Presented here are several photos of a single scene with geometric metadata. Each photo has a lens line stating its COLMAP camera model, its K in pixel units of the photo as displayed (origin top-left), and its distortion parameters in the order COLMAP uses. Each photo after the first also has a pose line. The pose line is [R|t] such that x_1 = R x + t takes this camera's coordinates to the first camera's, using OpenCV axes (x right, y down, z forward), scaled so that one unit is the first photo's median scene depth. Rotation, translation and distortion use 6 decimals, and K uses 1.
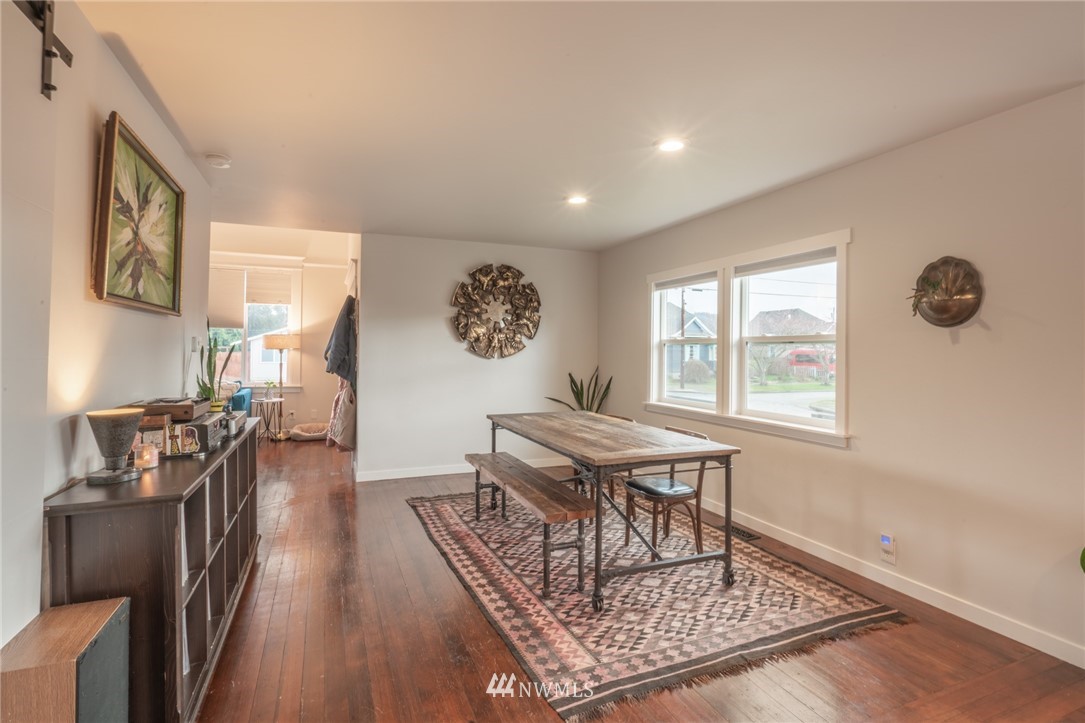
lens RADIAL K [[498.3, 0, 536.1], [0, 498.3, 354.6], [0, 0, 1]] dist [-0.000165, 0.000123]
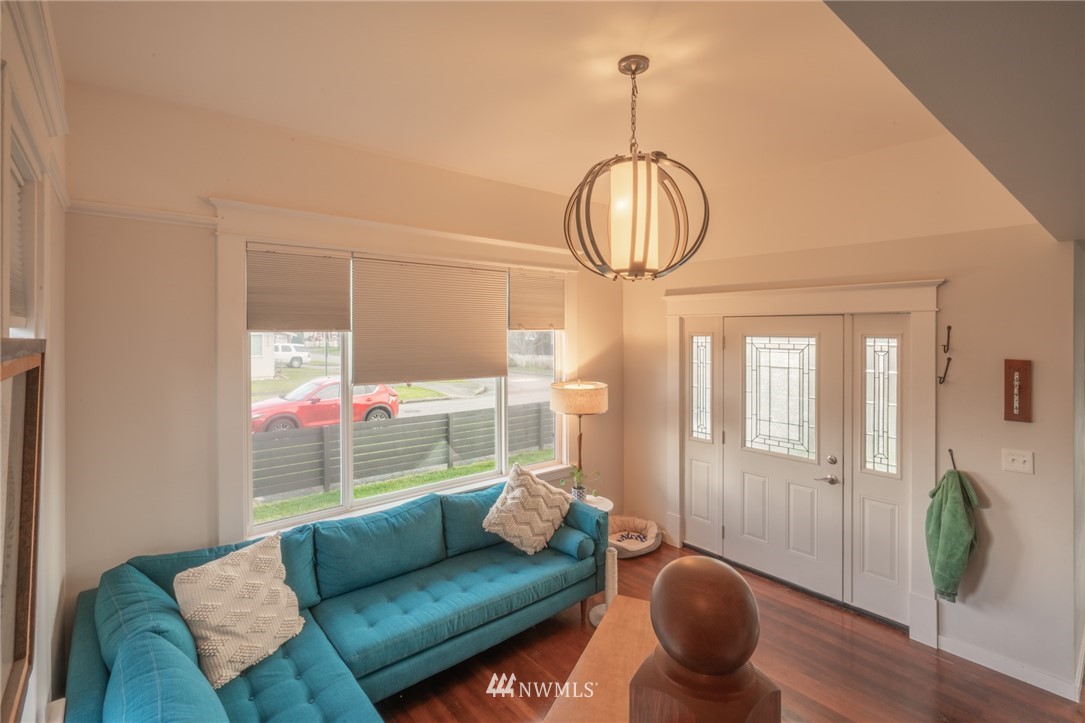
lens RADIAL K [[508.7, 0, 542.8], [0, 508.7, 332.4], [0, 0, 1]] dist [-0.002412, -0.000464]
pose [[0.951523, -0.006512, 0.307508, -0.995554], [0.006858, 0.999976, -0.000047, -0.137910], [-0.307500, 0.002154, 0.951546, 0.603154]]
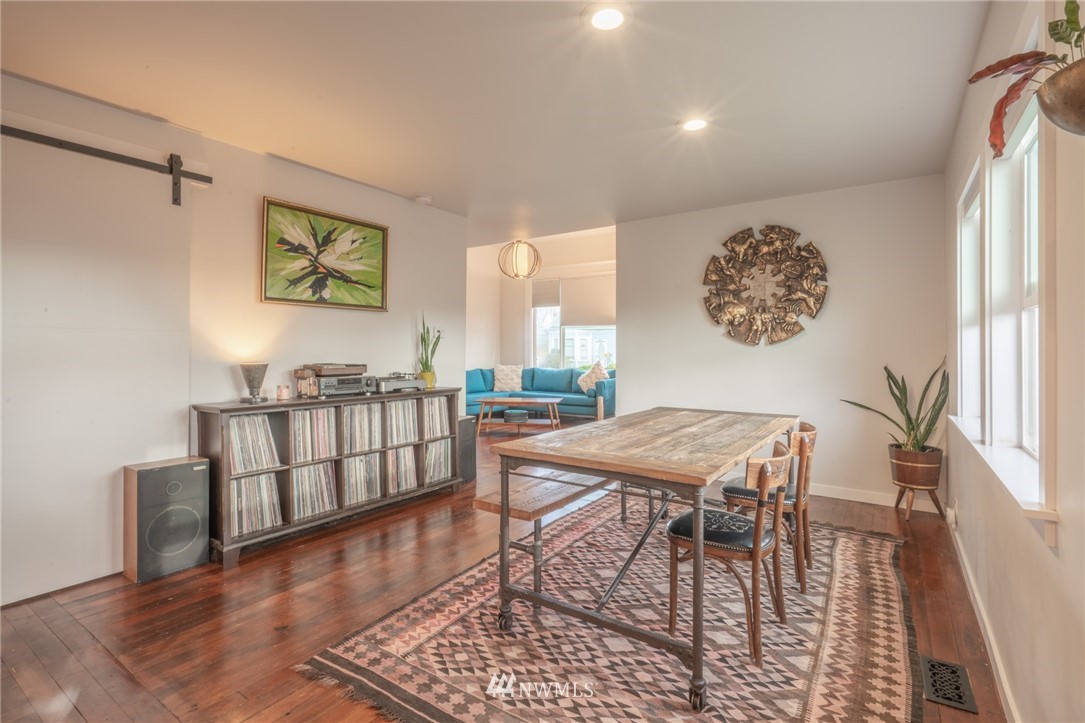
lens RADIAL K [[515.3, 0, 556.8], [0, 515.3, 350.9], [0, 0, 1]] dist [-0.002333, 0.000226]
pose [[0.561743, -0.004499, -0.827300, 0.425180], [-0.004728, 0.999951, -0.008648, 0.026124], [0.827298, 0.008769, 0.561695, 0.278856]]
